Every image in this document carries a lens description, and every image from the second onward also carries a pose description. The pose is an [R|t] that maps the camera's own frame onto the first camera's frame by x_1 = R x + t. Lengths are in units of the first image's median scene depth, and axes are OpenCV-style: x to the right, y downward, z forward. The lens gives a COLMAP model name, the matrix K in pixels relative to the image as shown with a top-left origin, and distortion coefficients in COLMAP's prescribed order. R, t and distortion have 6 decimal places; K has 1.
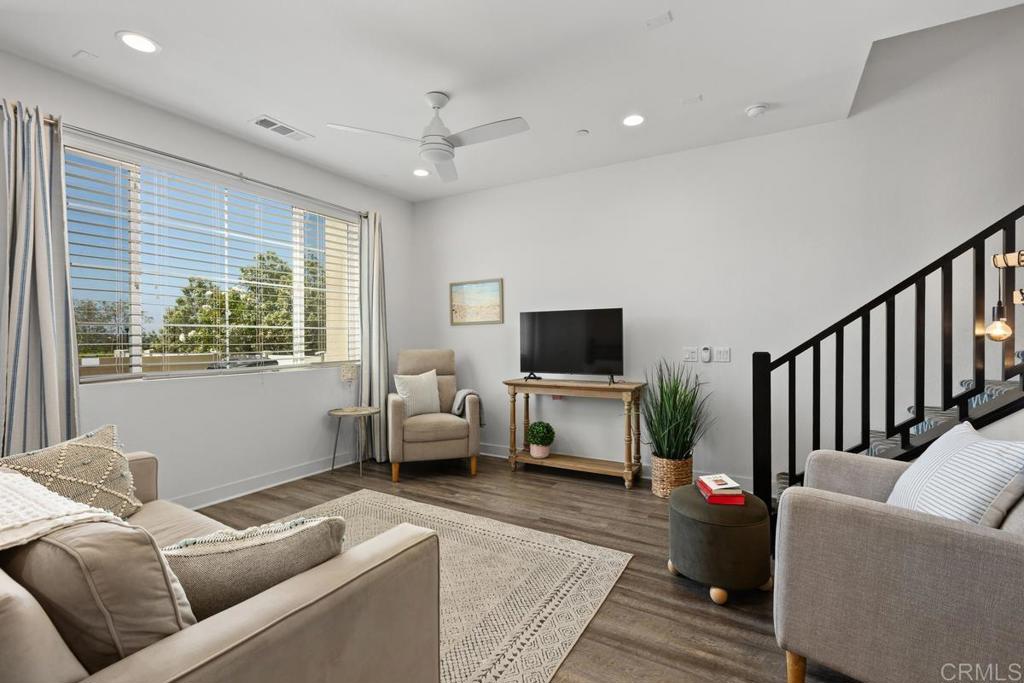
lens RADIAL K [[463.9, 0, 485.8], [0, 463.9, 338.3], [0, 0, 1]] dist [0.004875, -0.001309]
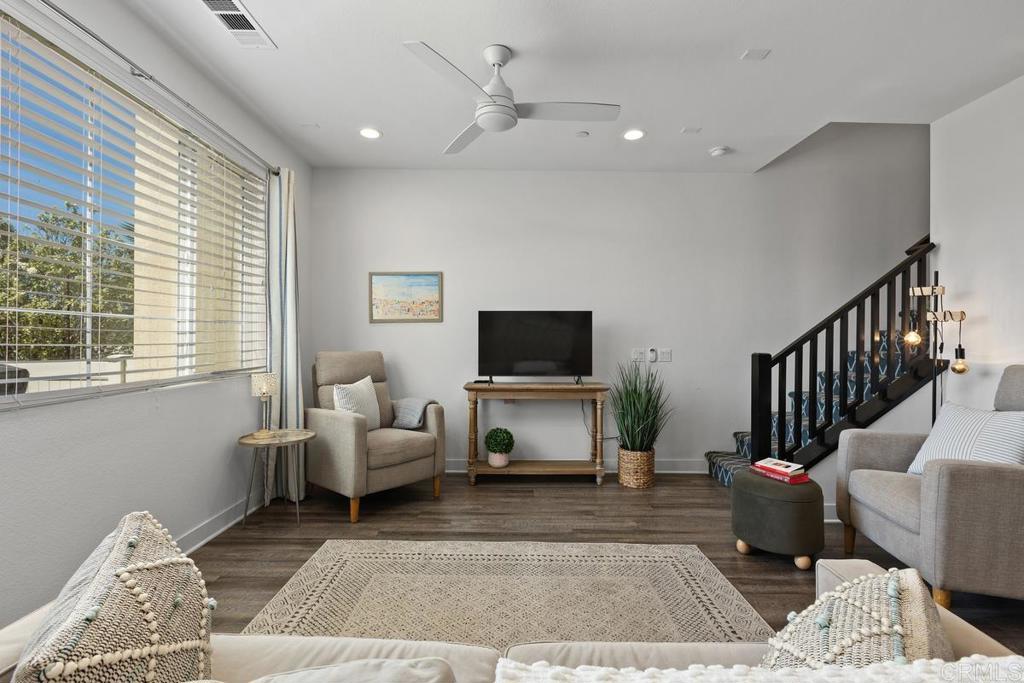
lens RADIAL K [[463.9, 0, 505.4], [0, 463.9, 335.4], [0, 0, 1]] dist [0.004875, -0.001309]
pose [[0.851417, 0.014635, 0.524284, -0.399079], [-0.010275, 0.999884, -0.011225, 0.002704], [-0.524388, 0.004170, 0.851469, 0.210012]]
